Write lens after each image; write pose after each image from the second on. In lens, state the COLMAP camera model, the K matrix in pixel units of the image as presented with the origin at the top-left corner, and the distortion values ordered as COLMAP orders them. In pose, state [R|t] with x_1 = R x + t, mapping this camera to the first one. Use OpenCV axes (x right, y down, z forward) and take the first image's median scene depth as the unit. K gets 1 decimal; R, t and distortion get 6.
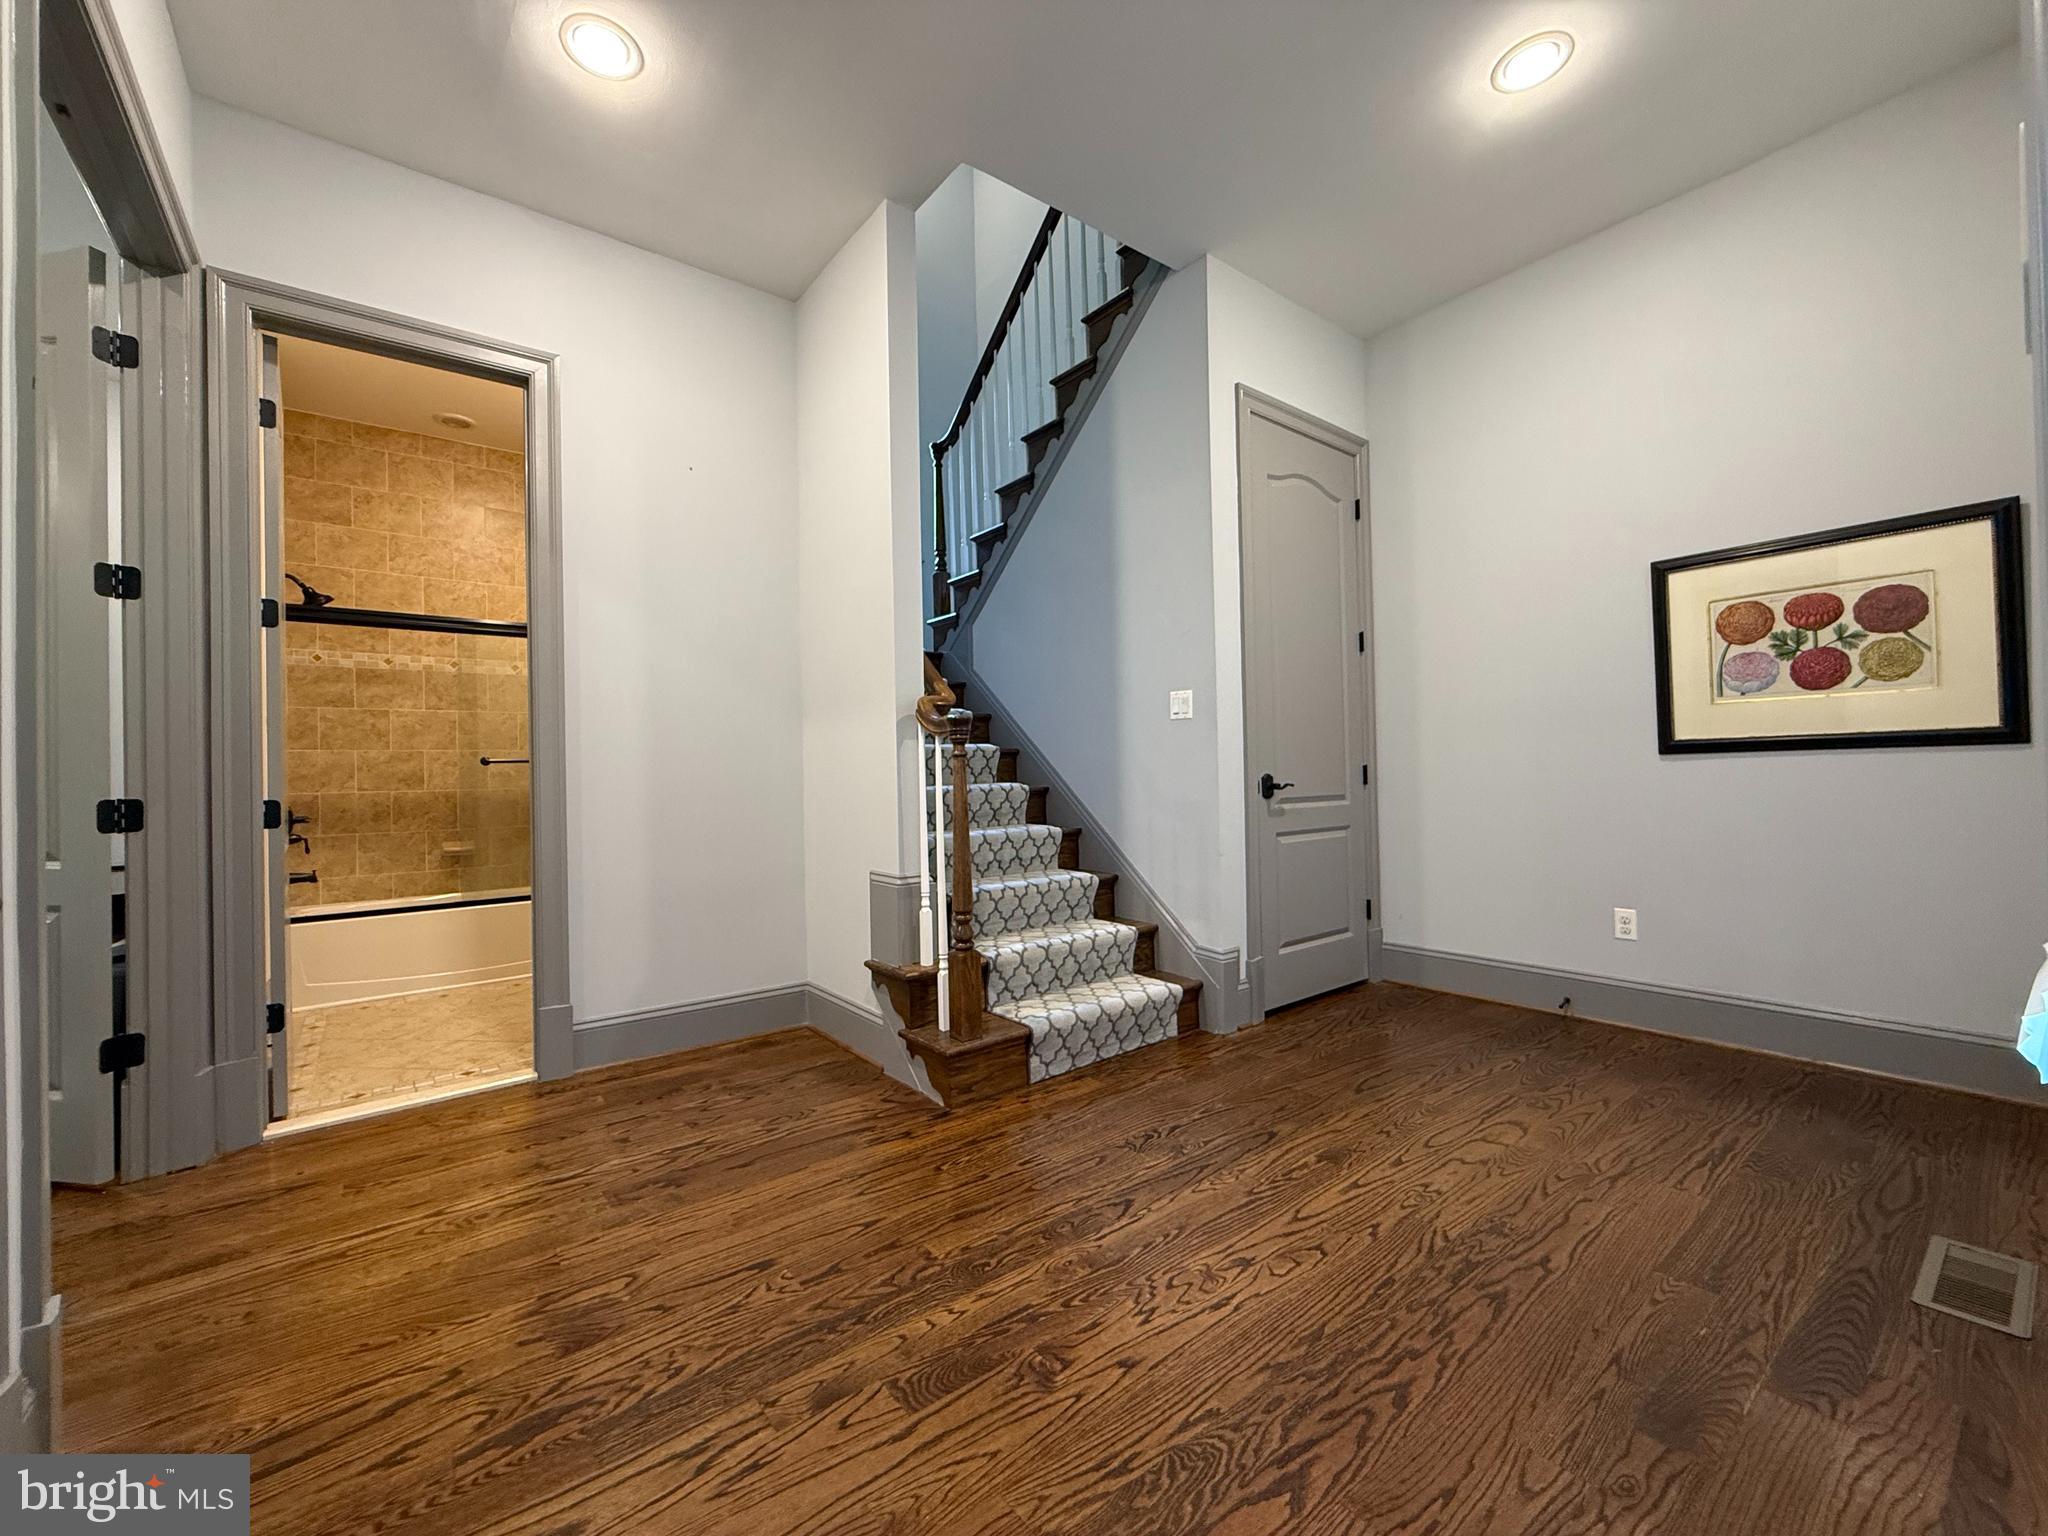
lens RADIAL K [[817.6, 0, 1022.4], [0, 817.6, 763.9], [0, 0, 1]] dist [0.001108, -0.000026]
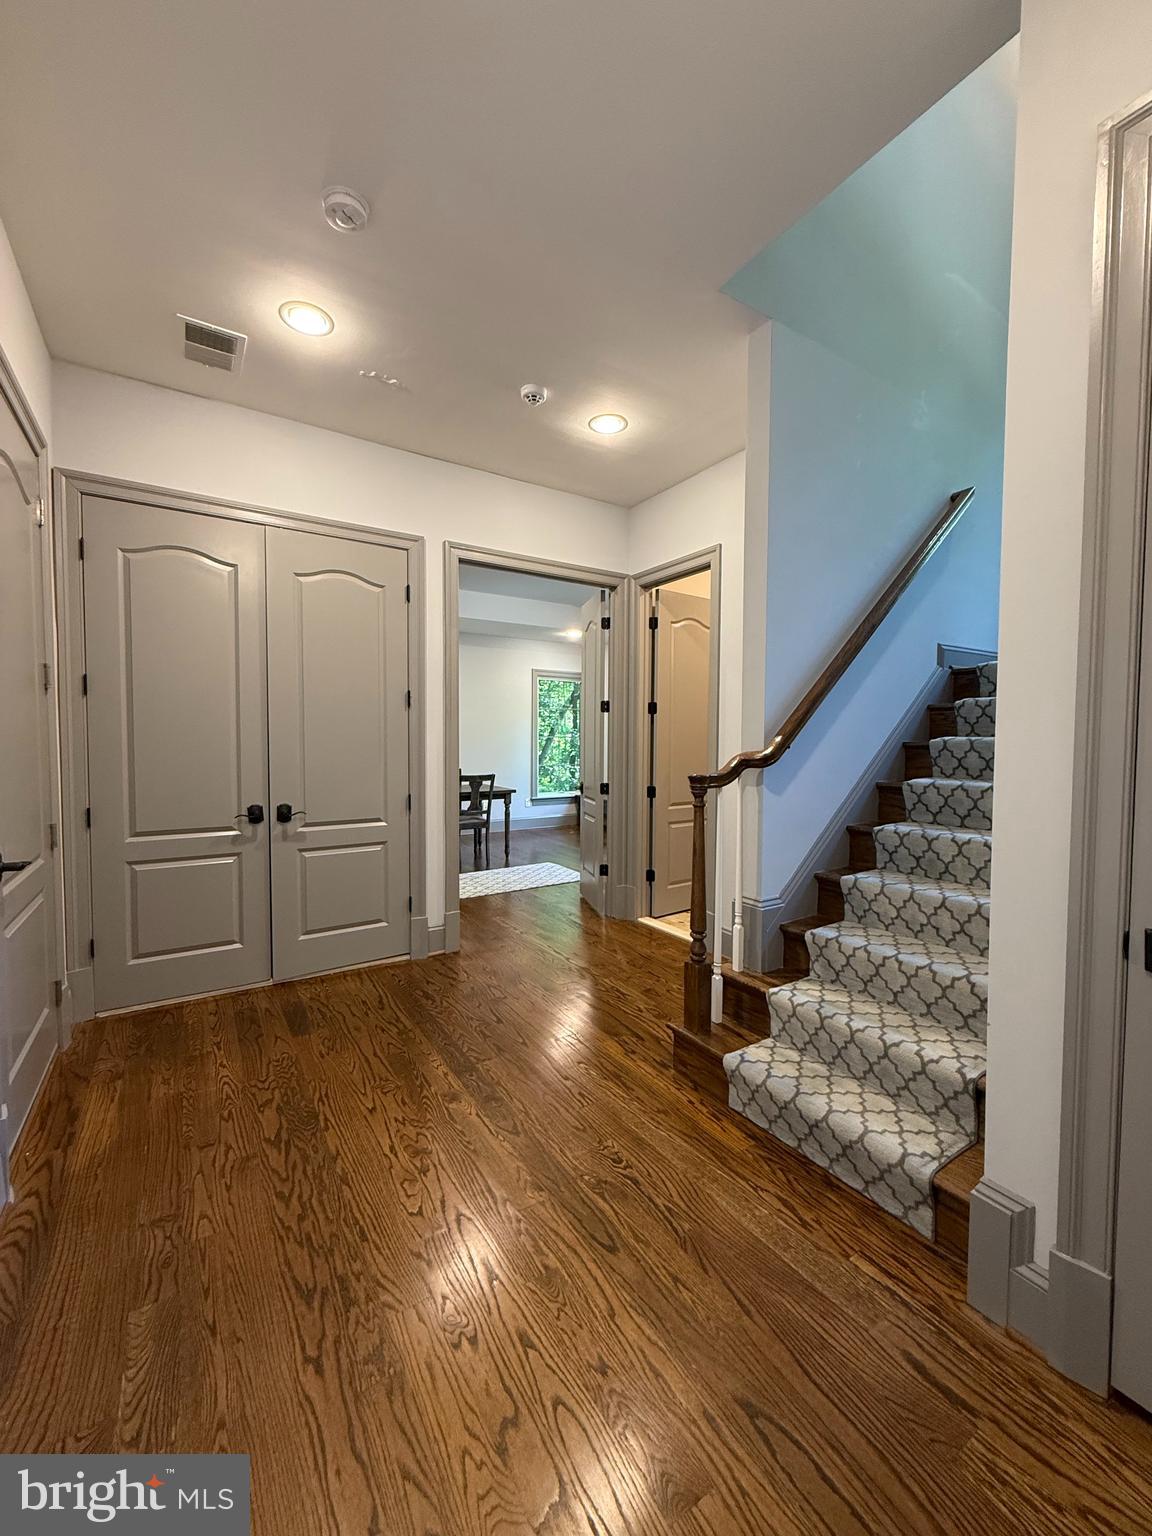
lens RADIAL K [[613.2, 0, 573.2], [0, 613.2, 762.9], [0, 0, 1]] dist [0.001108, -0.000026]
pose [[-0.092528, 0.064136, -0.993642, 1.301169], [0.011160, 0.997928, 0.063373, -0.205236], [0.995647, -0.005225, -0.093052, 1.362012]]
